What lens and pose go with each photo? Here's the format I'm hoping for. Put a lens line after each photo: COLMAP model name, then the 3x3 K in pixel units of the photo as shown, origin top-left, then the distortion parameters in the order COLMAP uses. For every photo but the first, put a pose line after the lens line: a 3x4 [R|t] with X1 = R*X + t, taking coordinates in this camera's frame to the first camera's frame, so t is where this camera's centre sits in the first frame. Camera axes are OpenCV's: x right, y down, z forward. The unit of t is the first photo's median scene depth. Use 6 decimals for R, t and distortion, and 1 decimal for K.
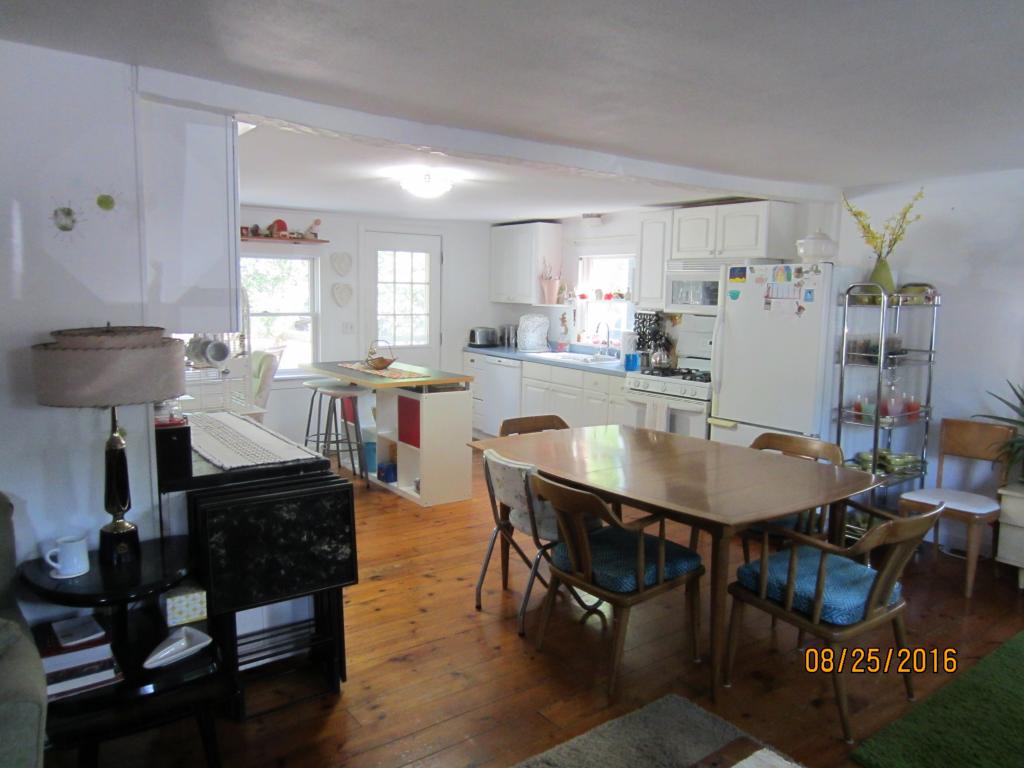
lens RADIAL K [[734.7, 0, 512.0], [0, 734.7, 384.0], [0, 0, 1]] dist [-0.026757, 0.009200]
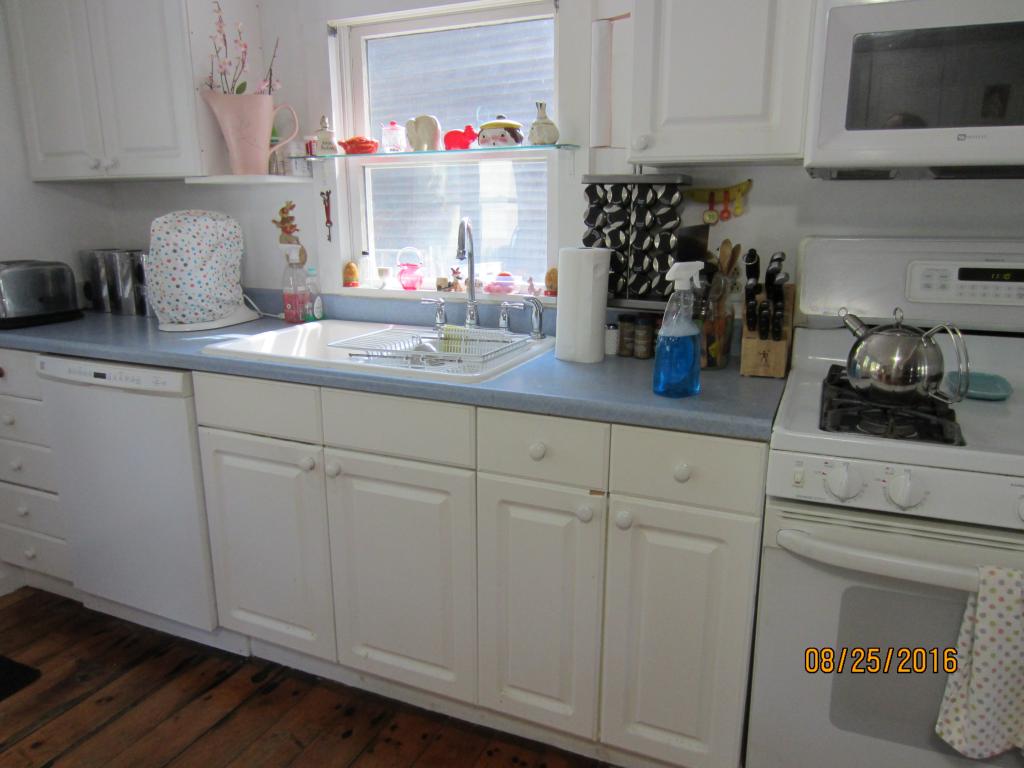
lens RADIAL K [[733.6, 0, 514.2], [0, 733.6, 383.8], [0, 0, 1]] dist [-0.023684, 0.004493]
pose [[0.863885, -0.143954, 0.482680, -0.017162], [0.086499, 0.986453, 0.139386, -0.063079], [-0.496207, -0.078662, 0.864634, 0.778980]]
